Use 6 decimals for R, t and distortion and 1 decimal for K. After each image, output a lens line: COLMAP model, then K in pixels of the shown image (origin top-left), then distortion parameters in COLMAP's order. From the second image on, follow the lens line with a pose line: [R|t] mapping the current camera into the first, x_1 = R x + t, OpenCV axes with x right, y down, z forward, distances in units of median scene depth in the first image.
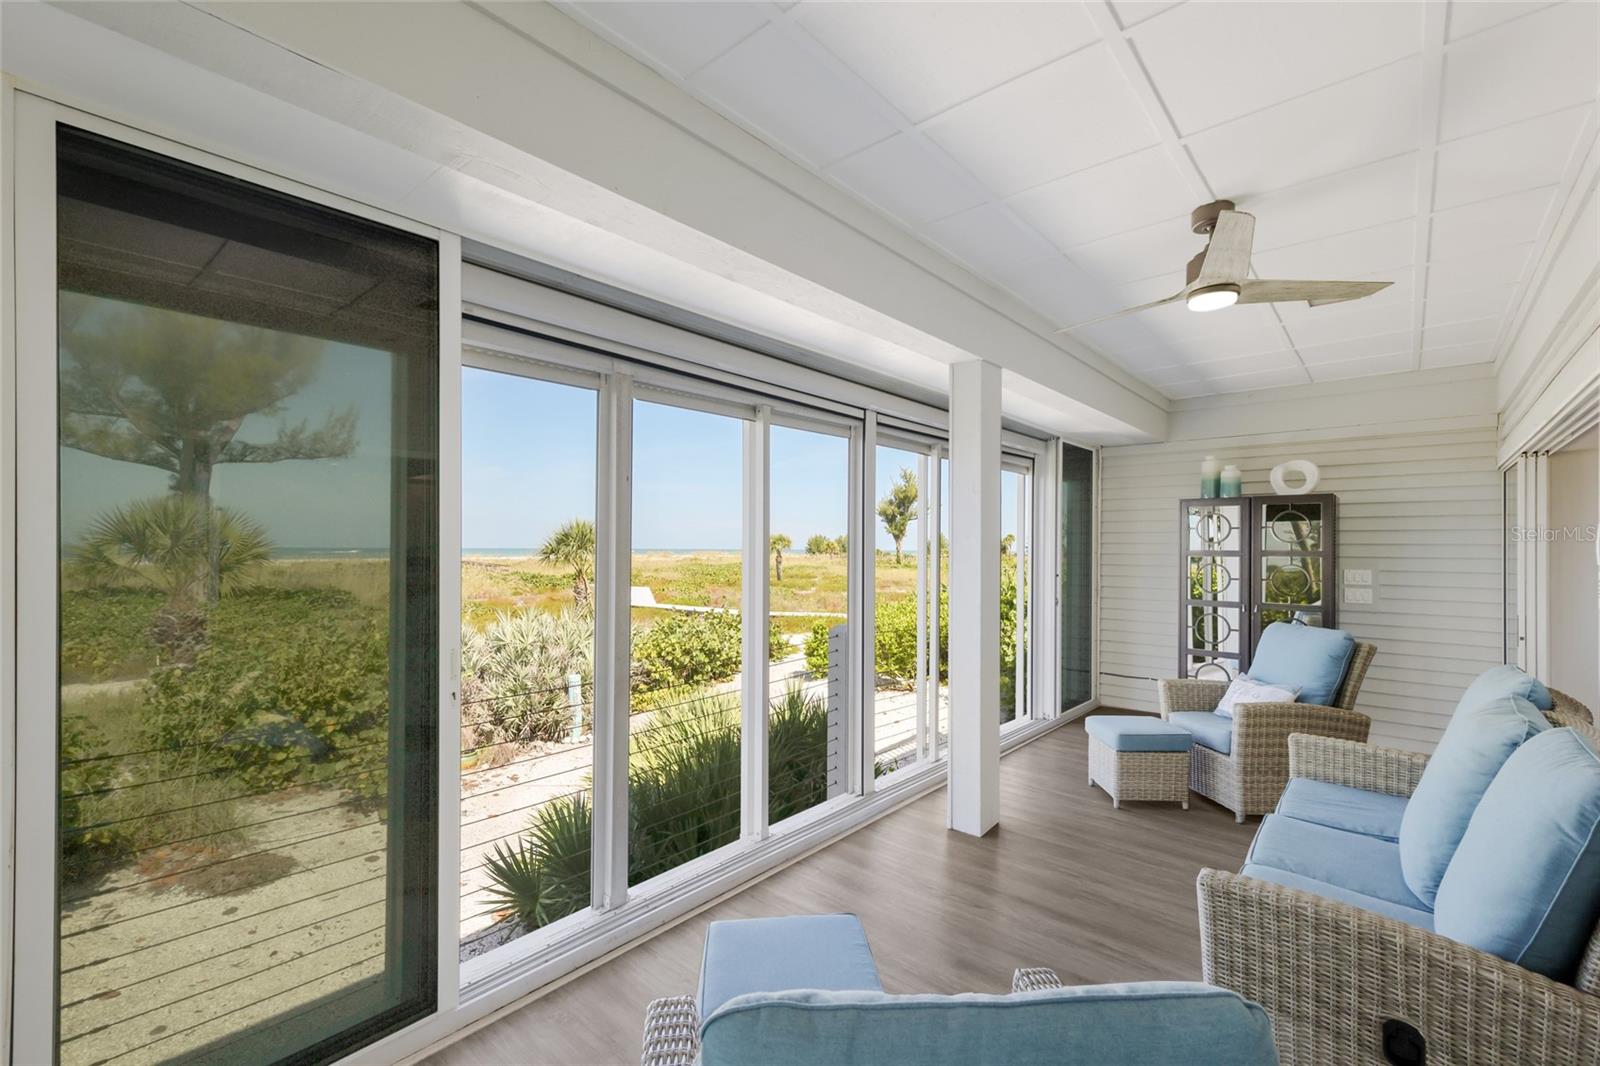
lens RADIAL K [[692.2, 0, 796.4], [0, 692.2, 546.0], [0, 0, 1]] dist [0.007803, 0.000217]
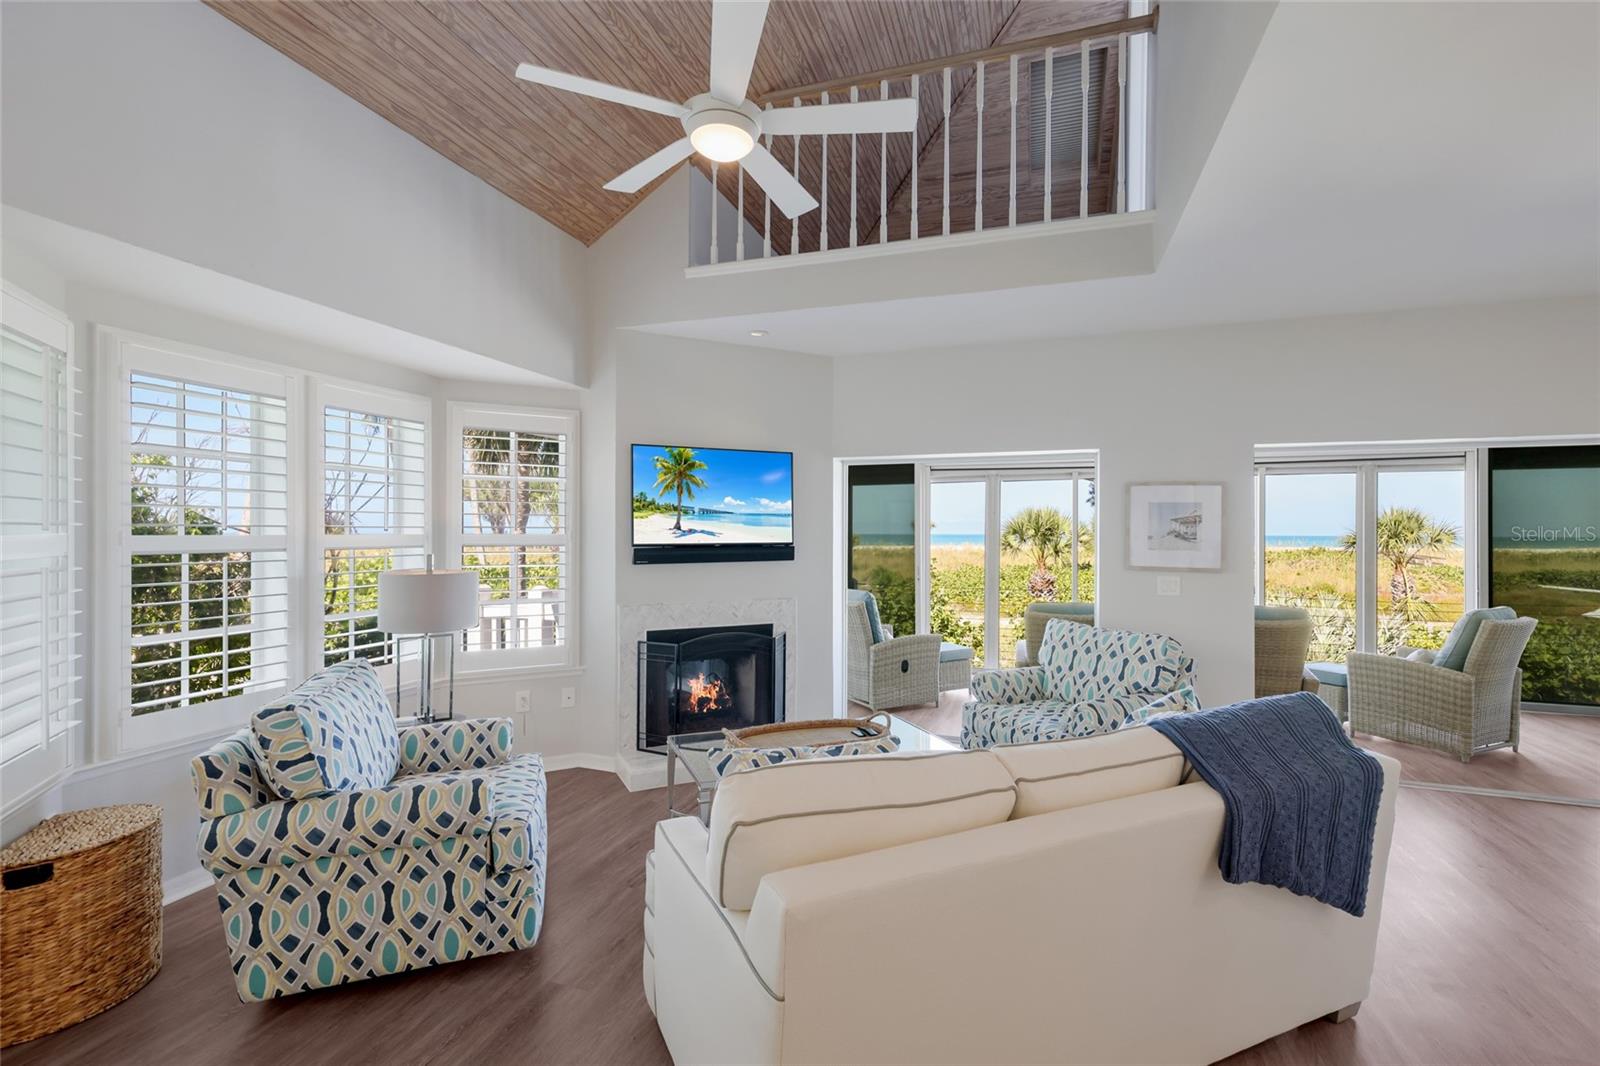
lens RADIAL K [[702.3, 0, 798.6], [0, 702.3, 531.8], [0, 0, 1]] dist [0.009637, 0.000542]
pose [[0.379156, -0.003783, -0.925325, 0.342158], [-0.000235, 0.999991, -0.004184, -0.001078], [0.925333, 0.001804, 0.379152, -0.127103]]
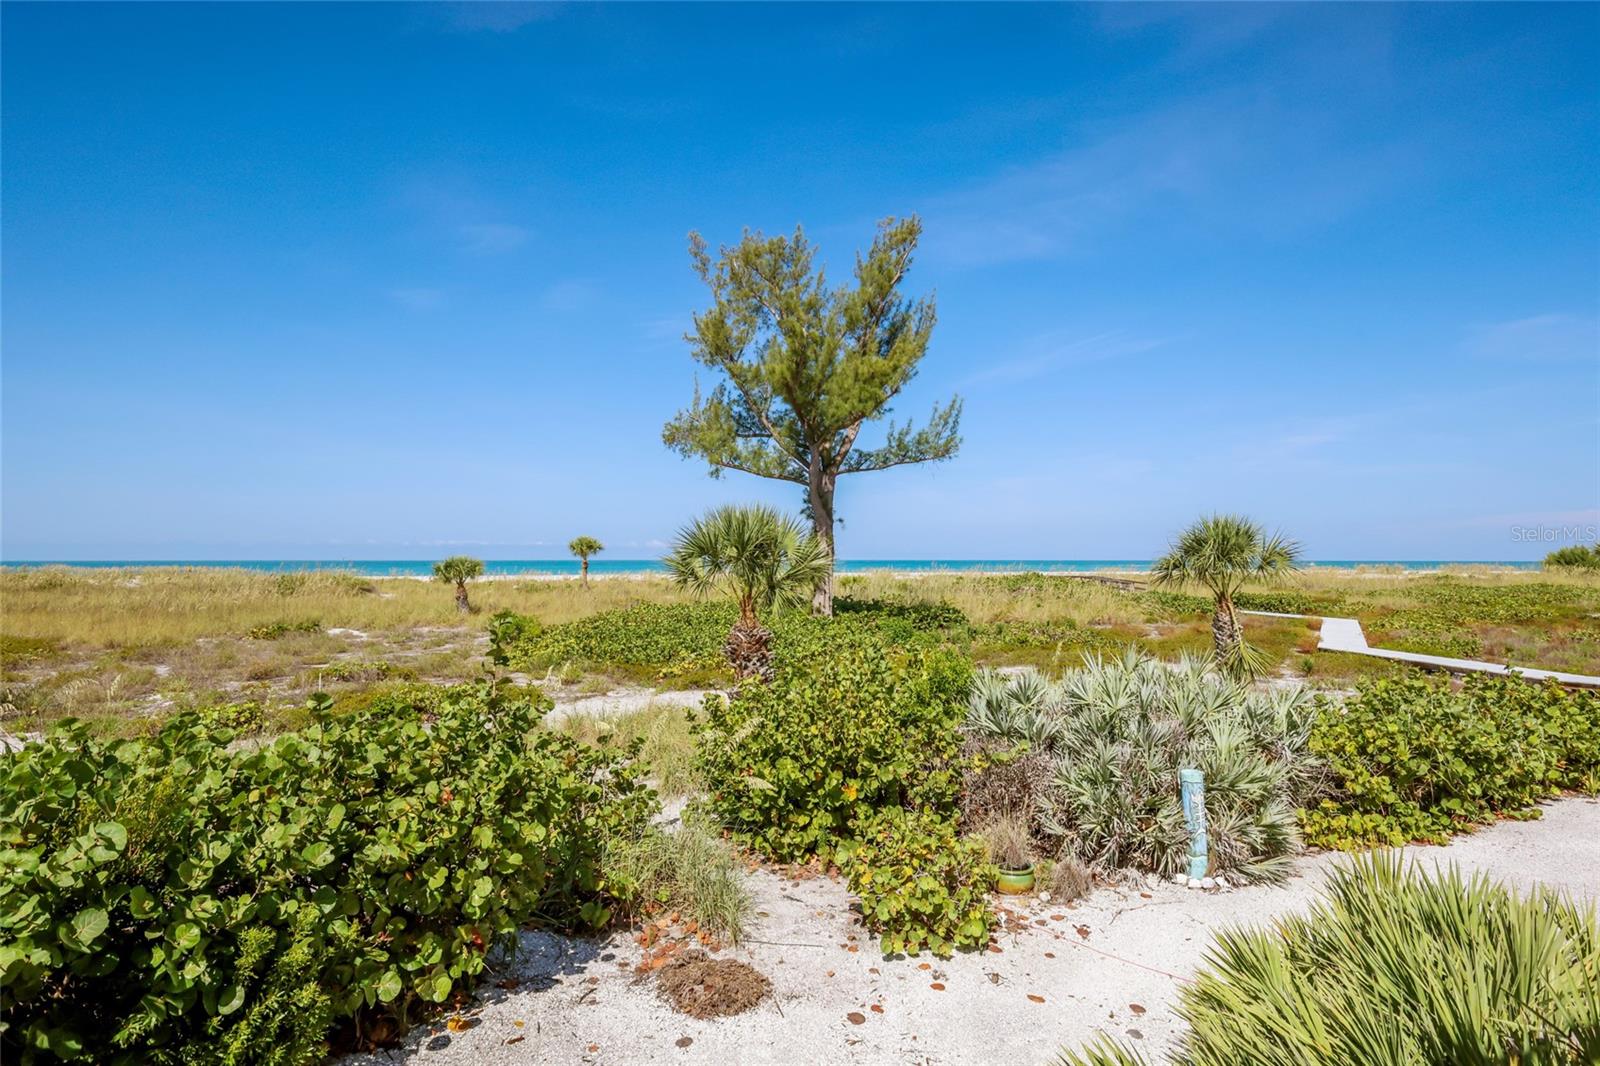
lens RADIAL K [[871.3, 0, 801.2], [0, 871.3, 530.7], [0, 0, 1]] dist [0.018158, -0.004254]
pose [[0.712267, -0.026284, -0.701417, -0.019839], [0.004571, 0.999451, -0.032811, 0.001856], [0.701894, 0.020164, 0.711996, 0.178850]]
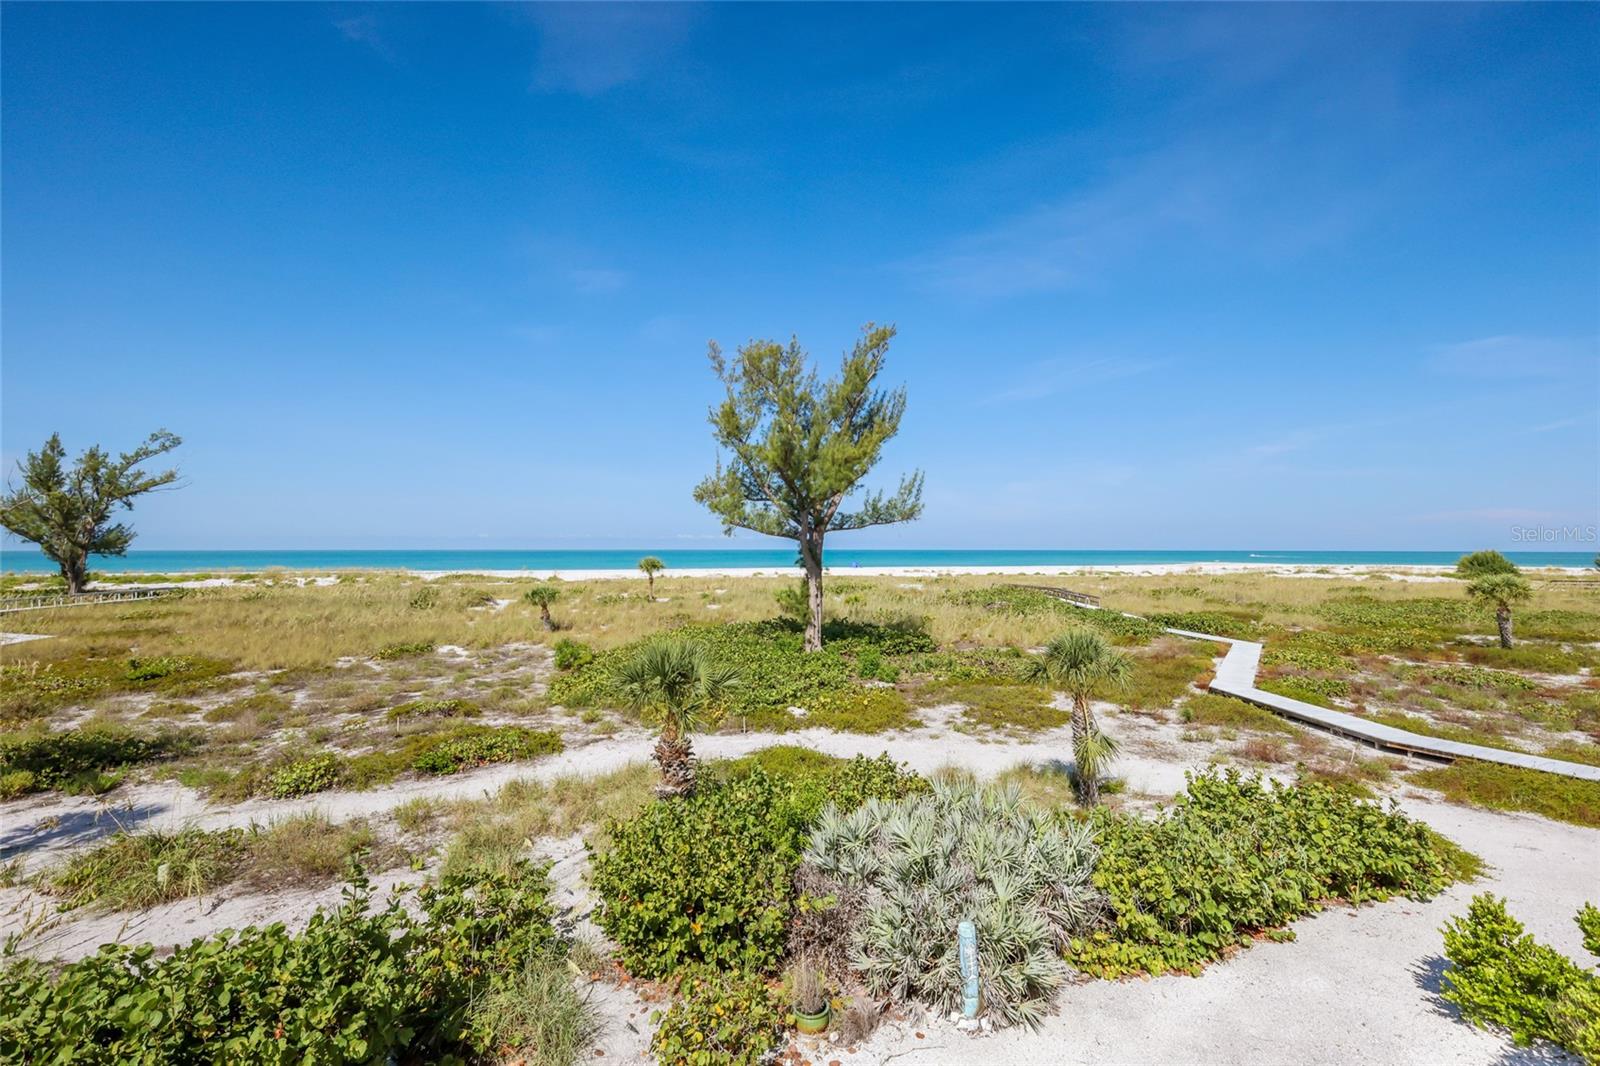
lens RADIAL K [[692.2, 0, 799.5], [0, 692.2, 529.8], [0, 0, 1]] dist [0.007803, 0.000217]
pose [[0.665142, -0.026458, -0.746248, 0.098566], [0.005296, 0.999514, -0.030718, -0.171084], [0.746698, 0.016480, 0.664959, 0.303823]]
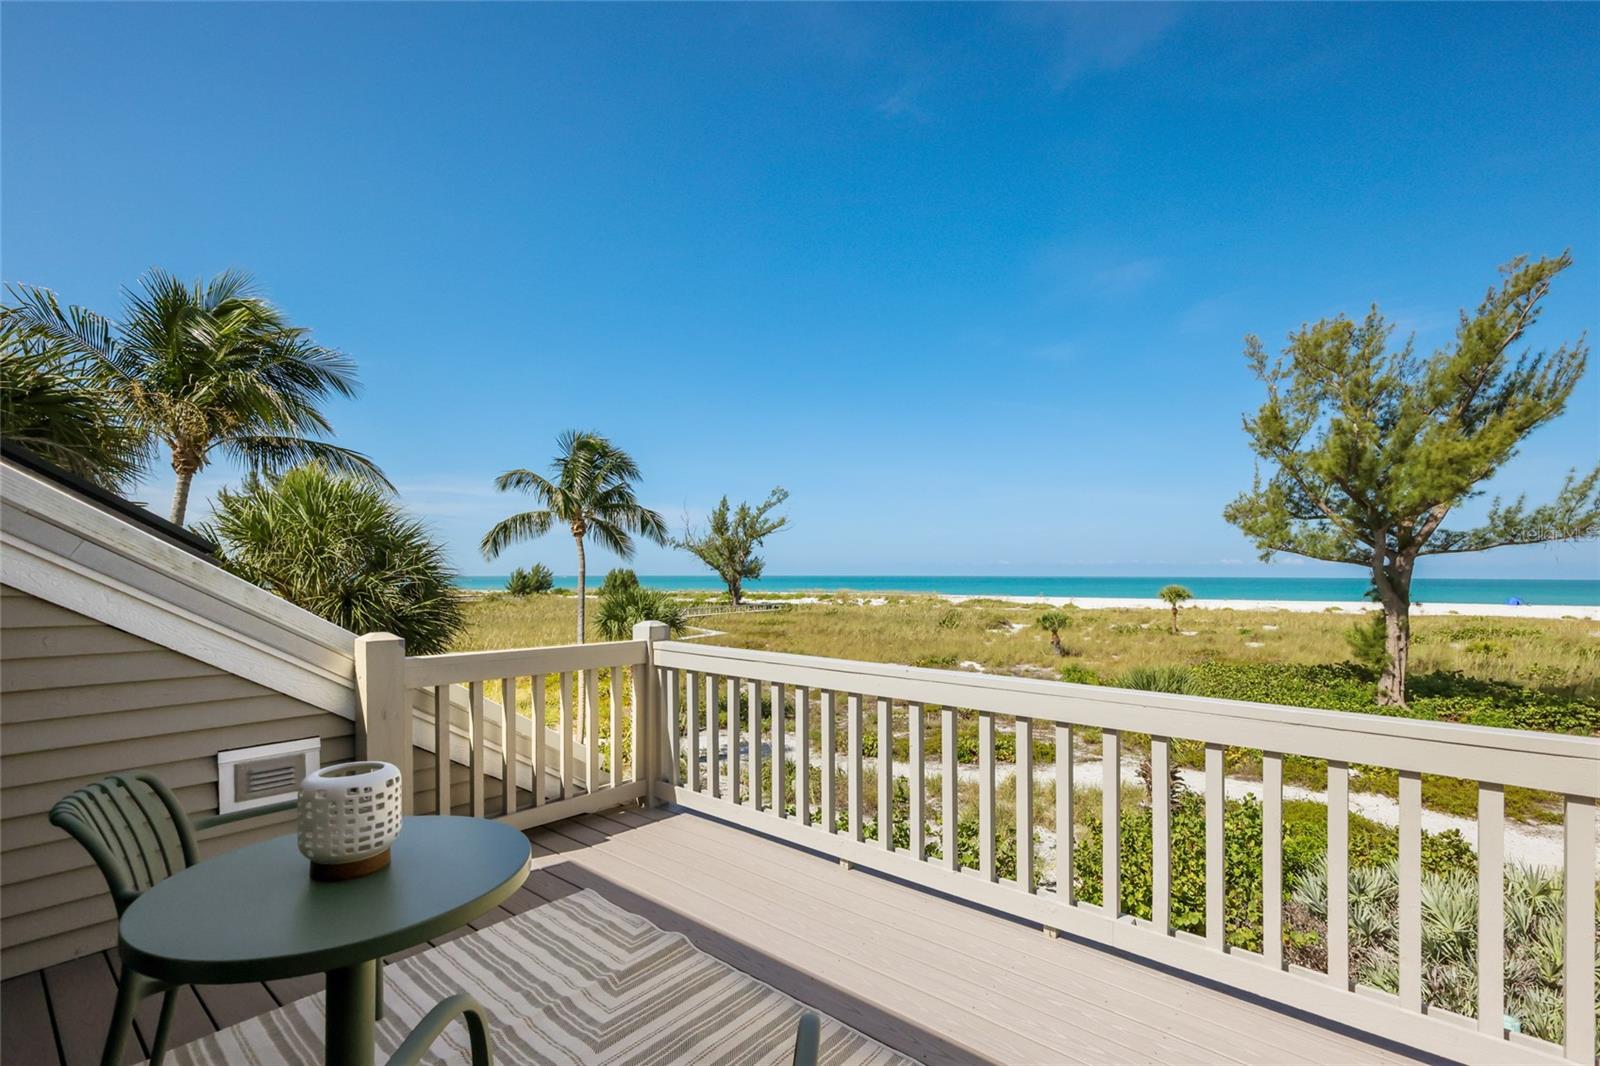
lens RADIAL K [[704.6, 0, 787.2], [0, 704.6, 601.2], [0, 0, 1]] dist [0.001261, 0.000702]
pose [[0.002634, 0.032194, -0.999478, 0.253694], [-0.002802, 0.999478, 0.032187, -0.171776], [0.999993, 0.002715, 0.002723, 0.279525]]
